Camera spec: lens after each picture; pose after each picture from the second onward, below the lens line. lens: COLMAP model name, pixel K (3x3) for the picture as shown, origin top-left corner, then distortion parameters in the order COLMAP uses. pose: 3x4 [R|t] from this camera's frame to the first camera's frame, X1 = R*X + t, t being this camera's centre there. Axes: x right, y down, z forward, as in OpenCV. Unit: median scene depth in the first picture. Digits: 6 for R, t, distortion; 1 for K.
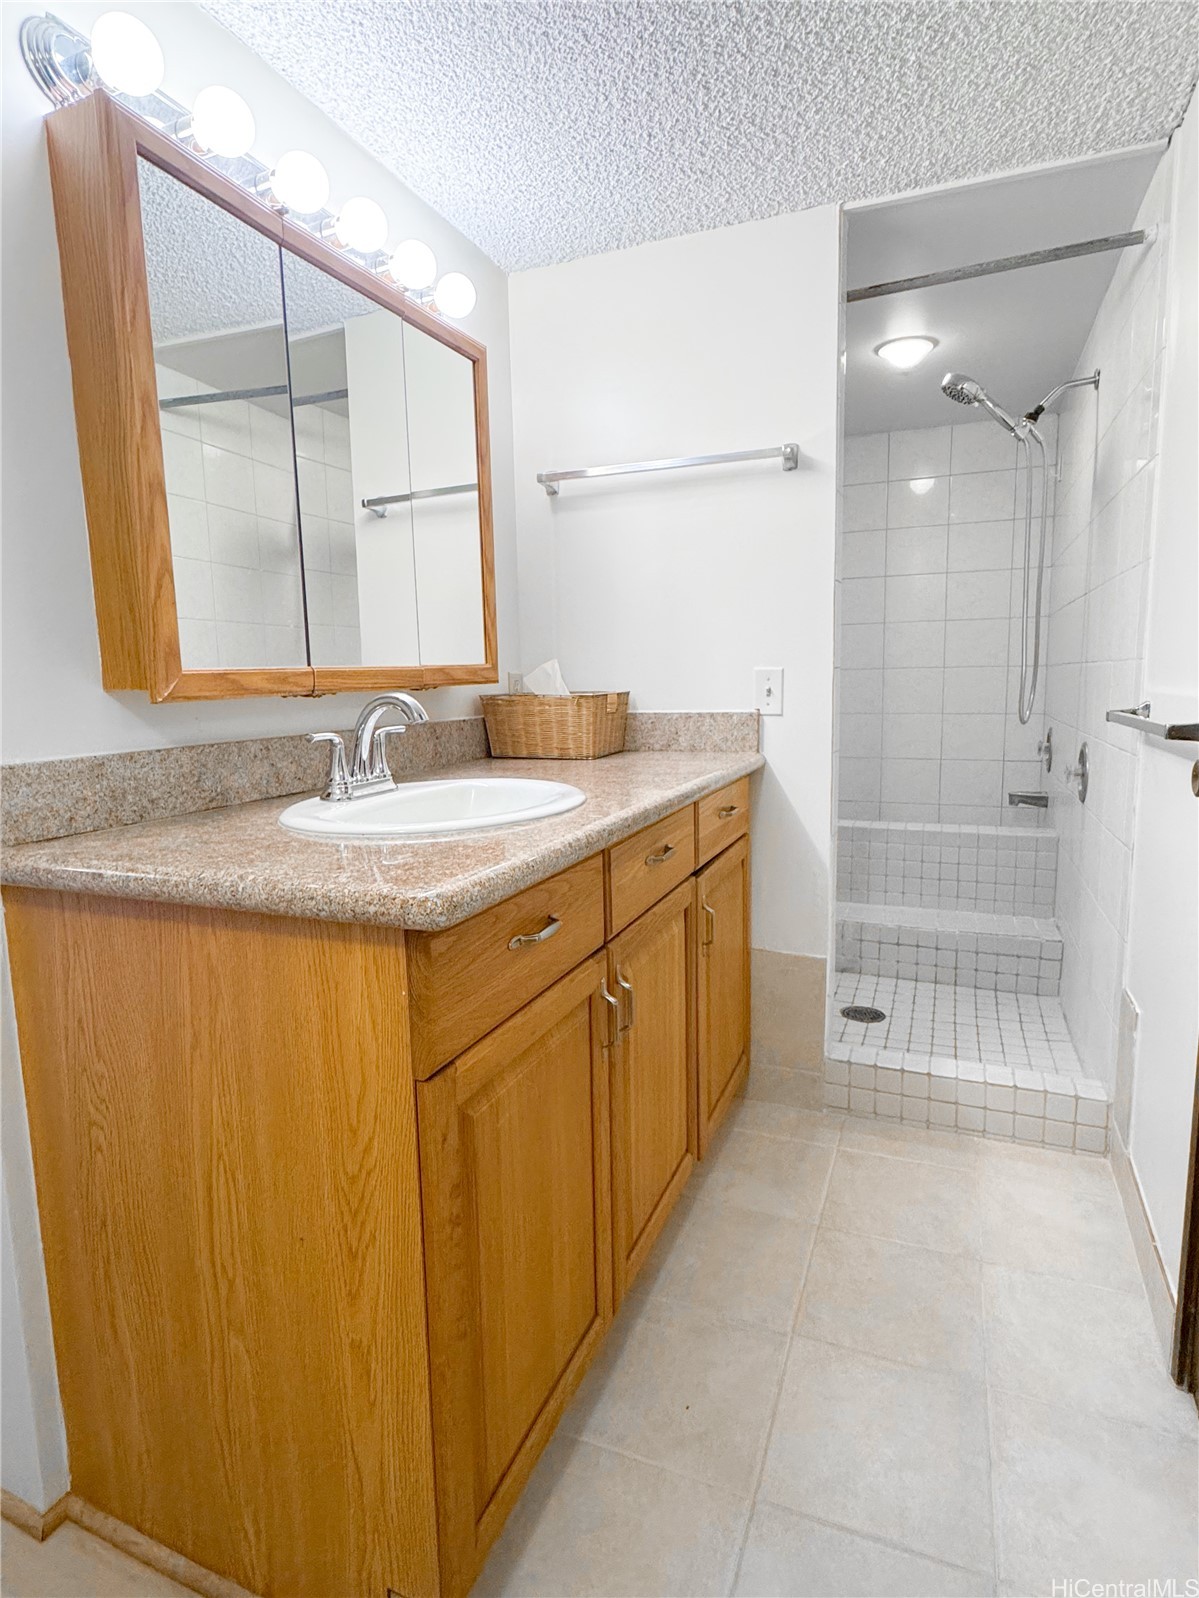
lens RADIAL K [[846.1, 0, 594.0], [0, 846.1, 799.3], [0, 0, 1]] dist [-0.001183, -0.001241]
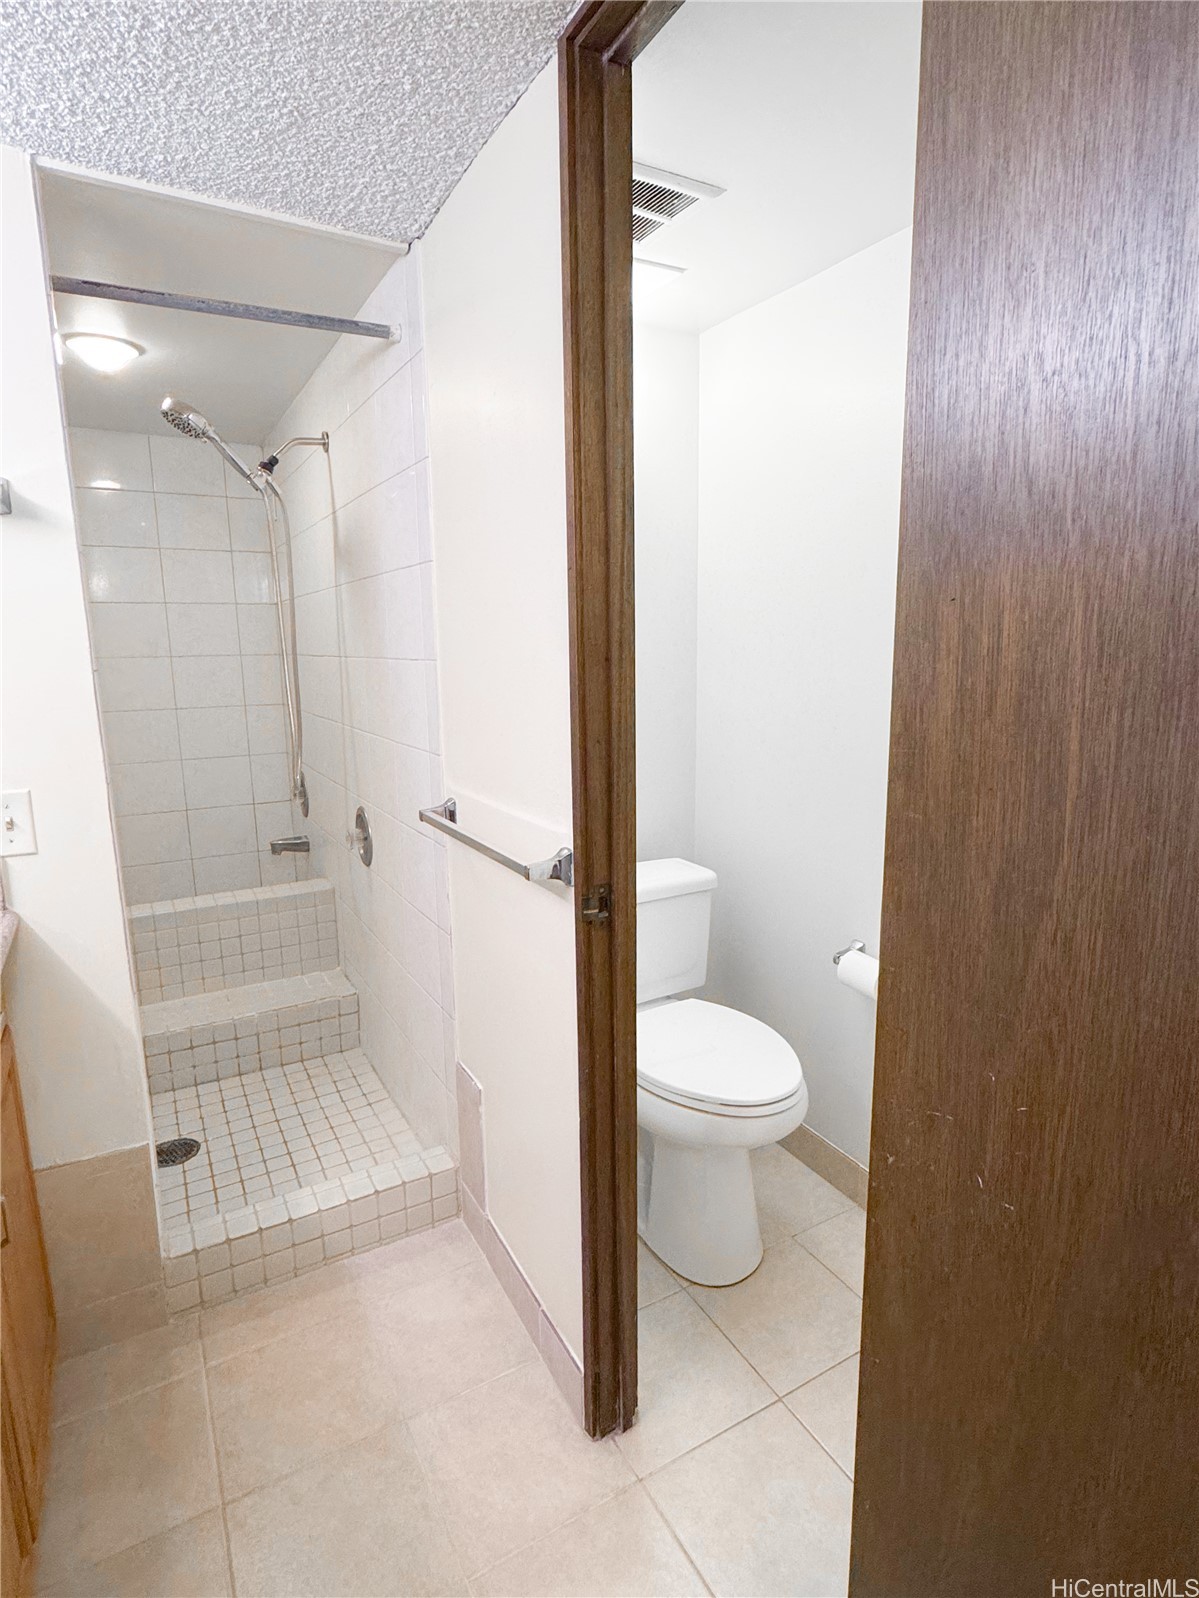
lens RADIAL K [[846.1, 0, 594.0], [0, 846.1, 799.3], [0, 0, 1]] dist [-0.001183, -0.001241]
pose [[0.611628, -0.135989, 0.779370, -0.046799], [0.109739, 0.990176, 0.086651, -0.174928], [-0.783497, 0.032529, 0.620543, 0.203783]]
